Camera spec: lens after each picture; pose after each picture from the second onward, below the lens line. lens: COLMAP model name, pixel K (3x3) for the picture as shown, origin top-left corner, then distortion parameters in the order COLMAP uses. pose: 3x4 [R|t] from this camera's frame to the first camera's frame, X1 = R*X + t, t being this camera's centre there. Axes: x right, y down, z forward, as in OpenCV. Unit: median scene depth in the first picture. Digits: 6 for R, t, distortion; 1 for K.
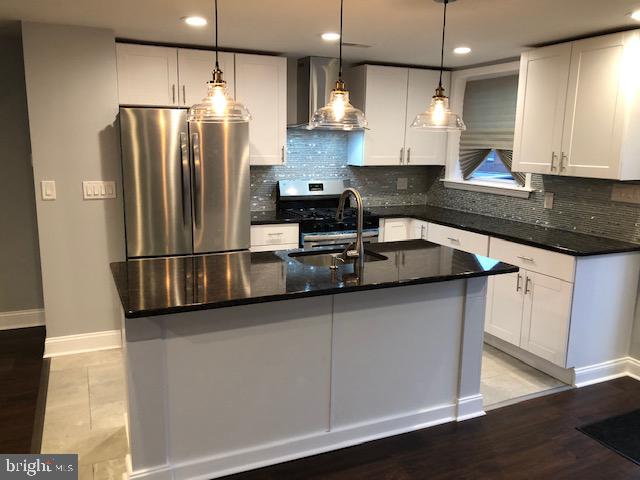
lens RADIAL K [[526.8, 0, 318.4], [0, 526.8, 239.6], [0, 0, 1]] dist [0.017916, -0.010913]
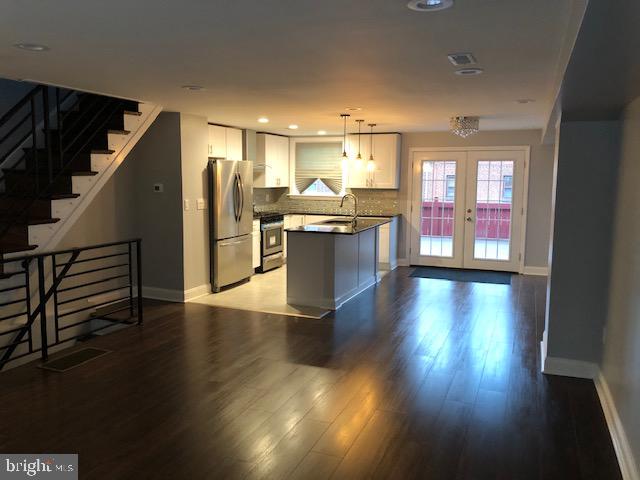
lens RADIAL K [[526.8, 0, 319.3], [0, 526.8, 243.1], [0, 0, 1]] dist [0.017916, -0.010913]
pose [[0.723352, -0.101050, 0.683046, -1.373273], [0.131863, 0.991243, 0.007000, 0.079122], [-0.677772, 0.085005, 0.730342, -0.576049]]
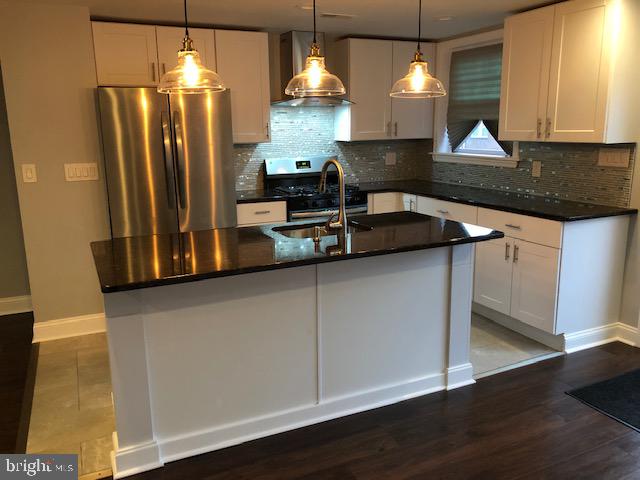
lens RADIAL K [[526.8, 0, 318.6], [0, 526.8, 236.5], [0, 0, 1]] dist [0.017916, -0.010913]
pose [[0.999449, -0.033039, 0.003215, 0.021927], [0.032959, 0.999210, 0.022188, 0.019447], [-0.003946, -0.022069, 0.999749, 0.007994]]
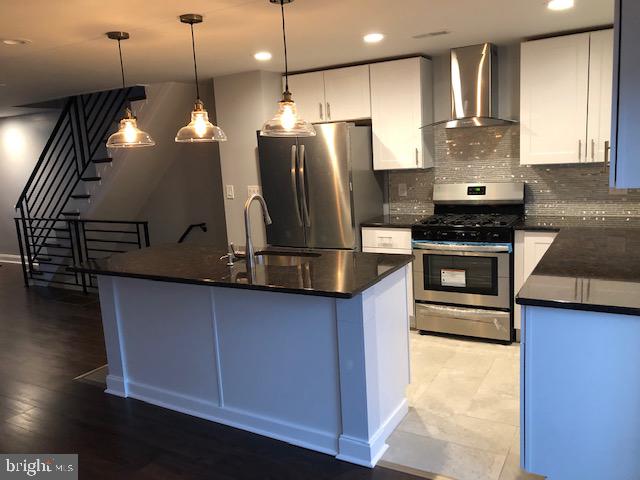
lens RADIAL K [[526.8, 0, 318.1], [0, 526.8, 236.0], [0, 0, 1]] dist [0.017916, -0.010913]
pose [[0.575098, 0.082505, -0.813913, 0.770241], [-0.084301, 0.995582, 0.041354, -0.051484], [0.813729, 0.044831, 0.579513, 0.361488]]
